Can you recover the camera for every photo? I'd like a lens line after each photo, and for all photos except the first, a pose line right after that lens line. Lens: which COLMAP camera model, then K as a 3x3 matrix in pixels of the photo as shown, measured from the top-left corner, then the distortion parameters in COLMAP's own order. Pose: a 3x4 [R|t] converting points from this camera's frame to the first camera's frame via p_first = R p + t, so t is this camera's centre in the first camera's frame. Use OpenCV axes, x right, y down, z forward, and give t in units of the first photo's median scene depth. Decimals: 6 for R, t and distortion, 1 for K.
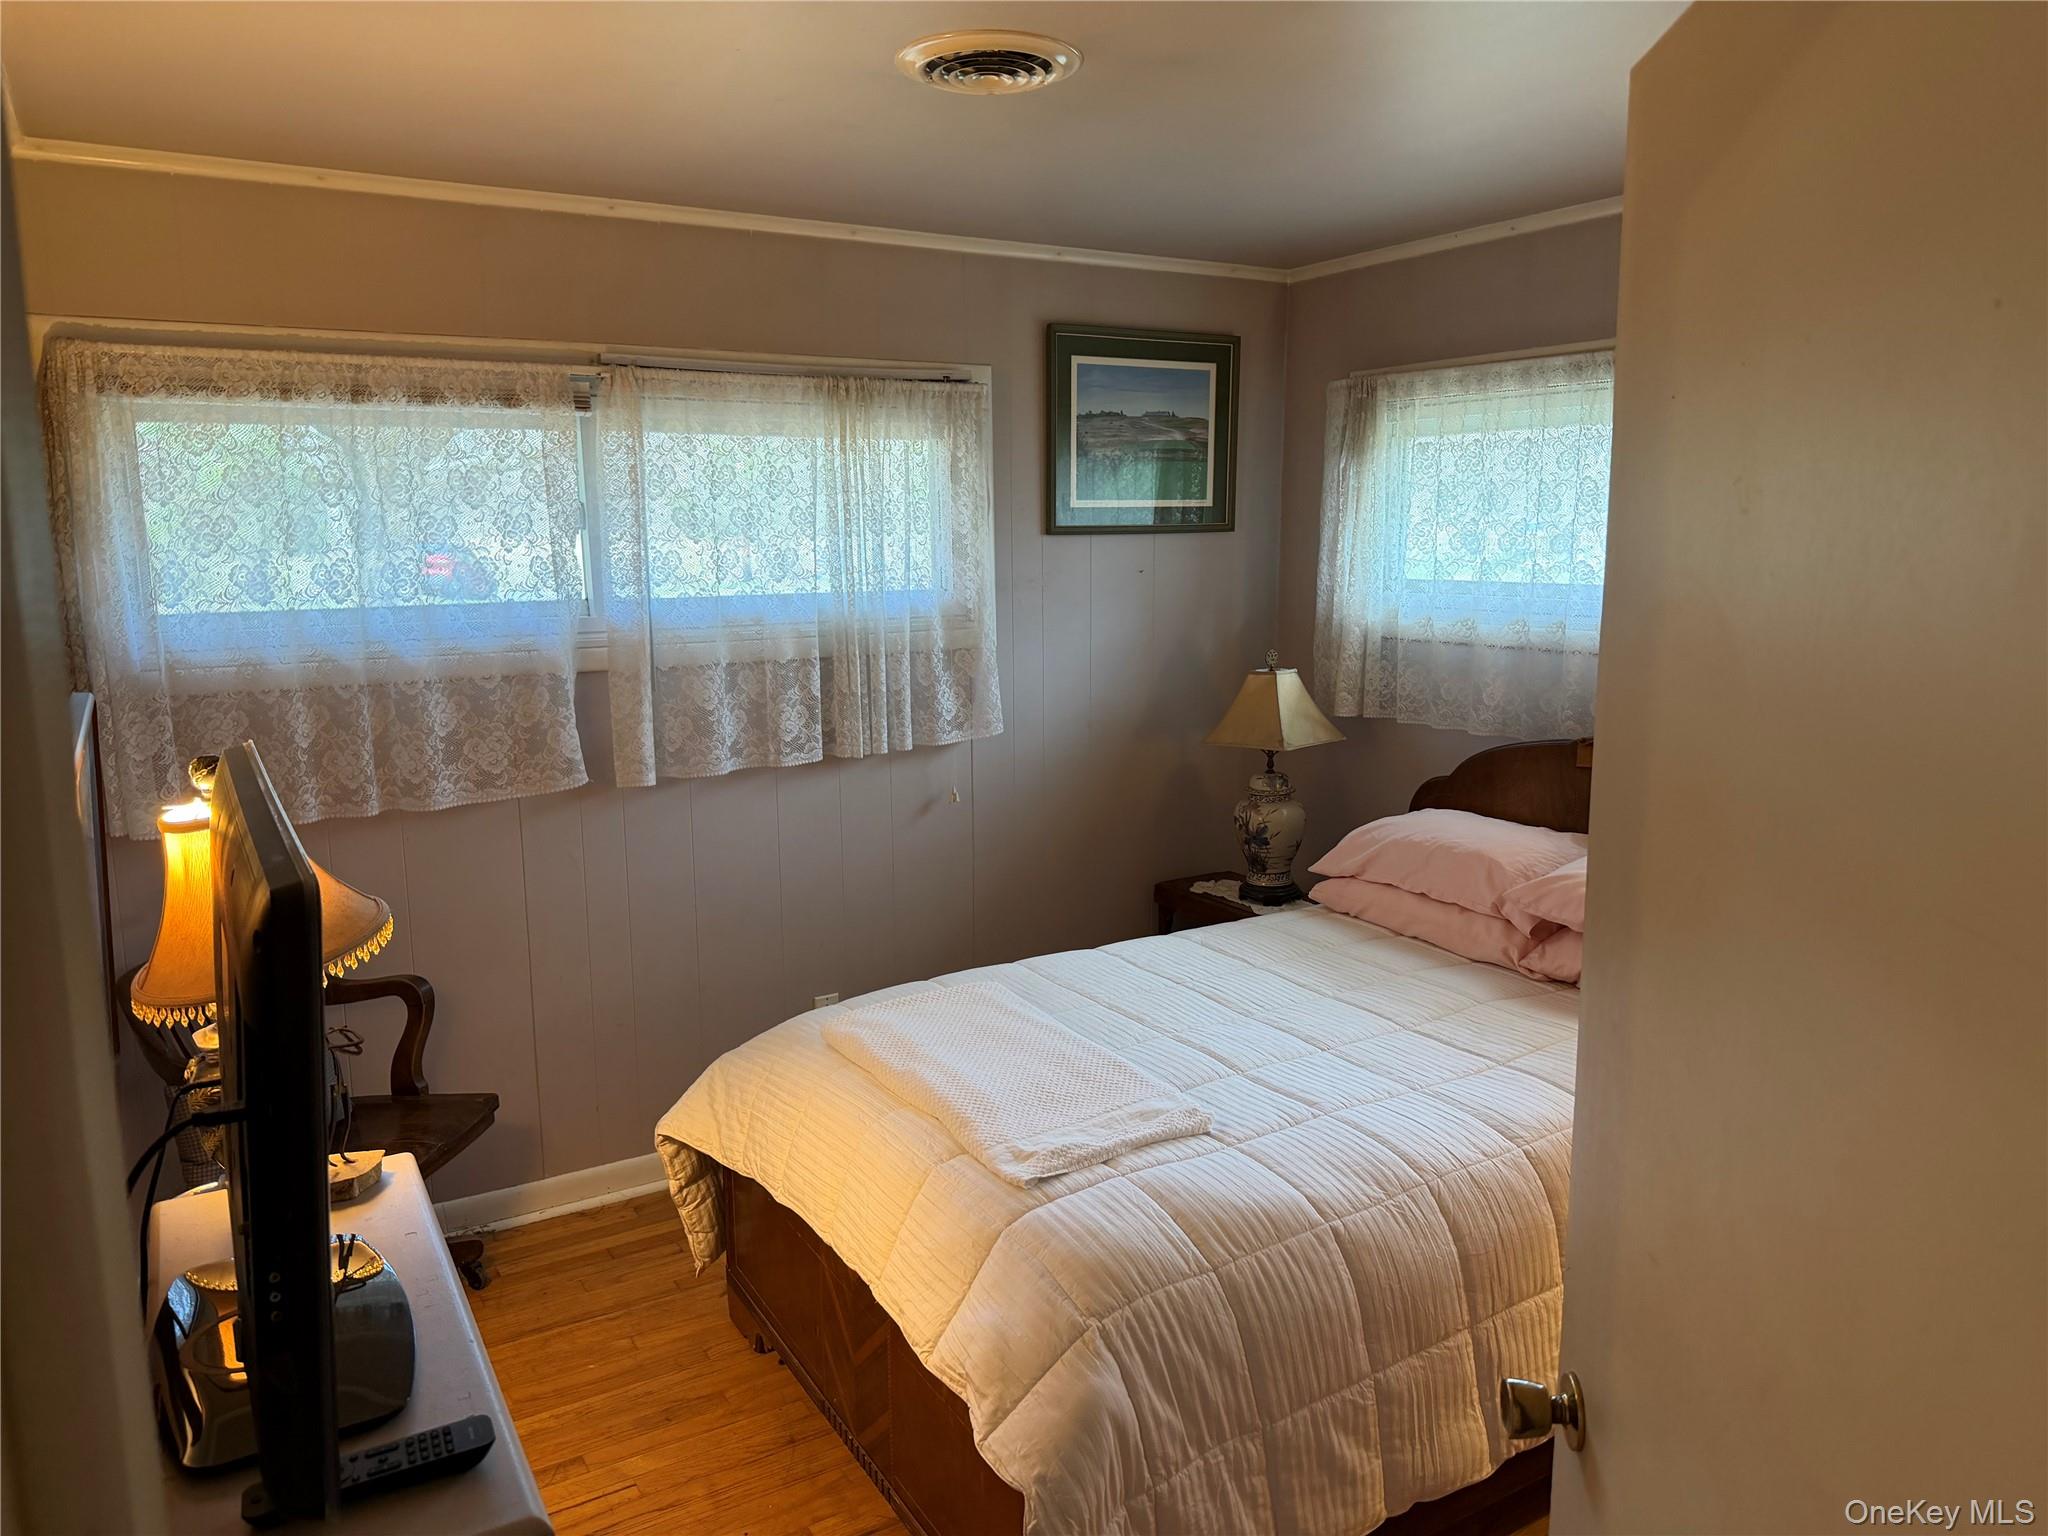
lens RADIAL K [[1430.8, 0, 1020.7], [0, 1430.8, 763.5], [0, 0, 1]] dist [0.060639, -0.078349]
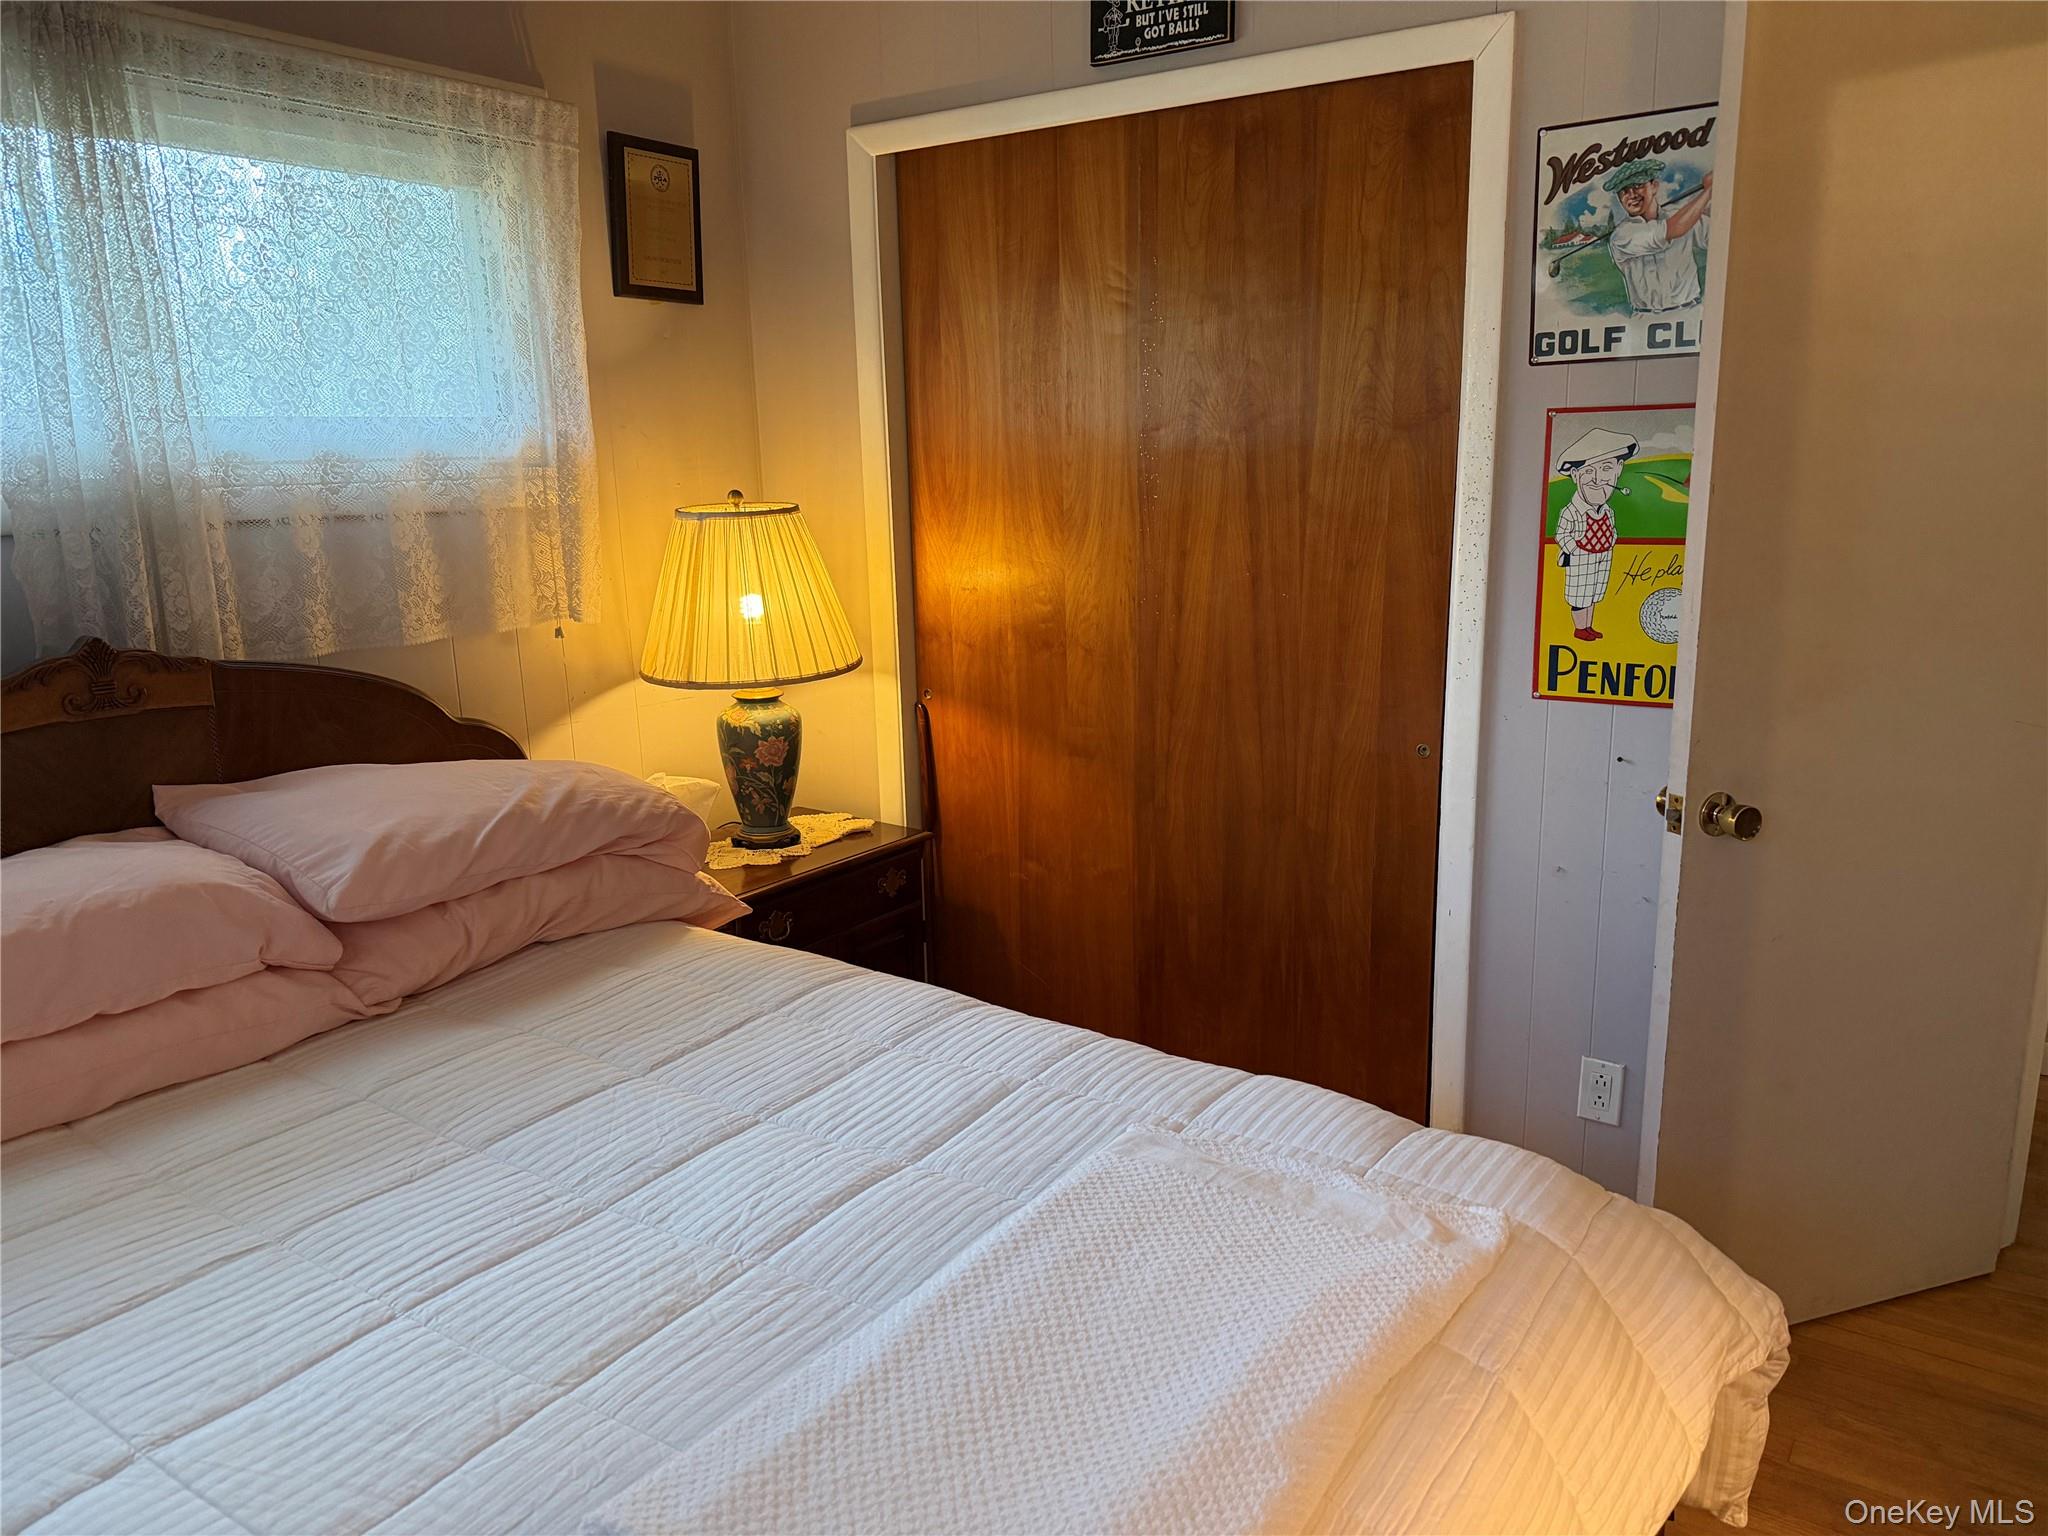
lens RADIAL K [[1430.8, 0, 1021.4], [0, 1430.8, 767.4], [0, 0, 1]] dist [0.060639, -0.078349]
pose [[-0.425425, -0.178280, 0.887260, -0.314922], [0.170875, 0.946946, 0.272204, -0.079921], [-0.888716, 0.267413, -0.372391, 0.982698]]
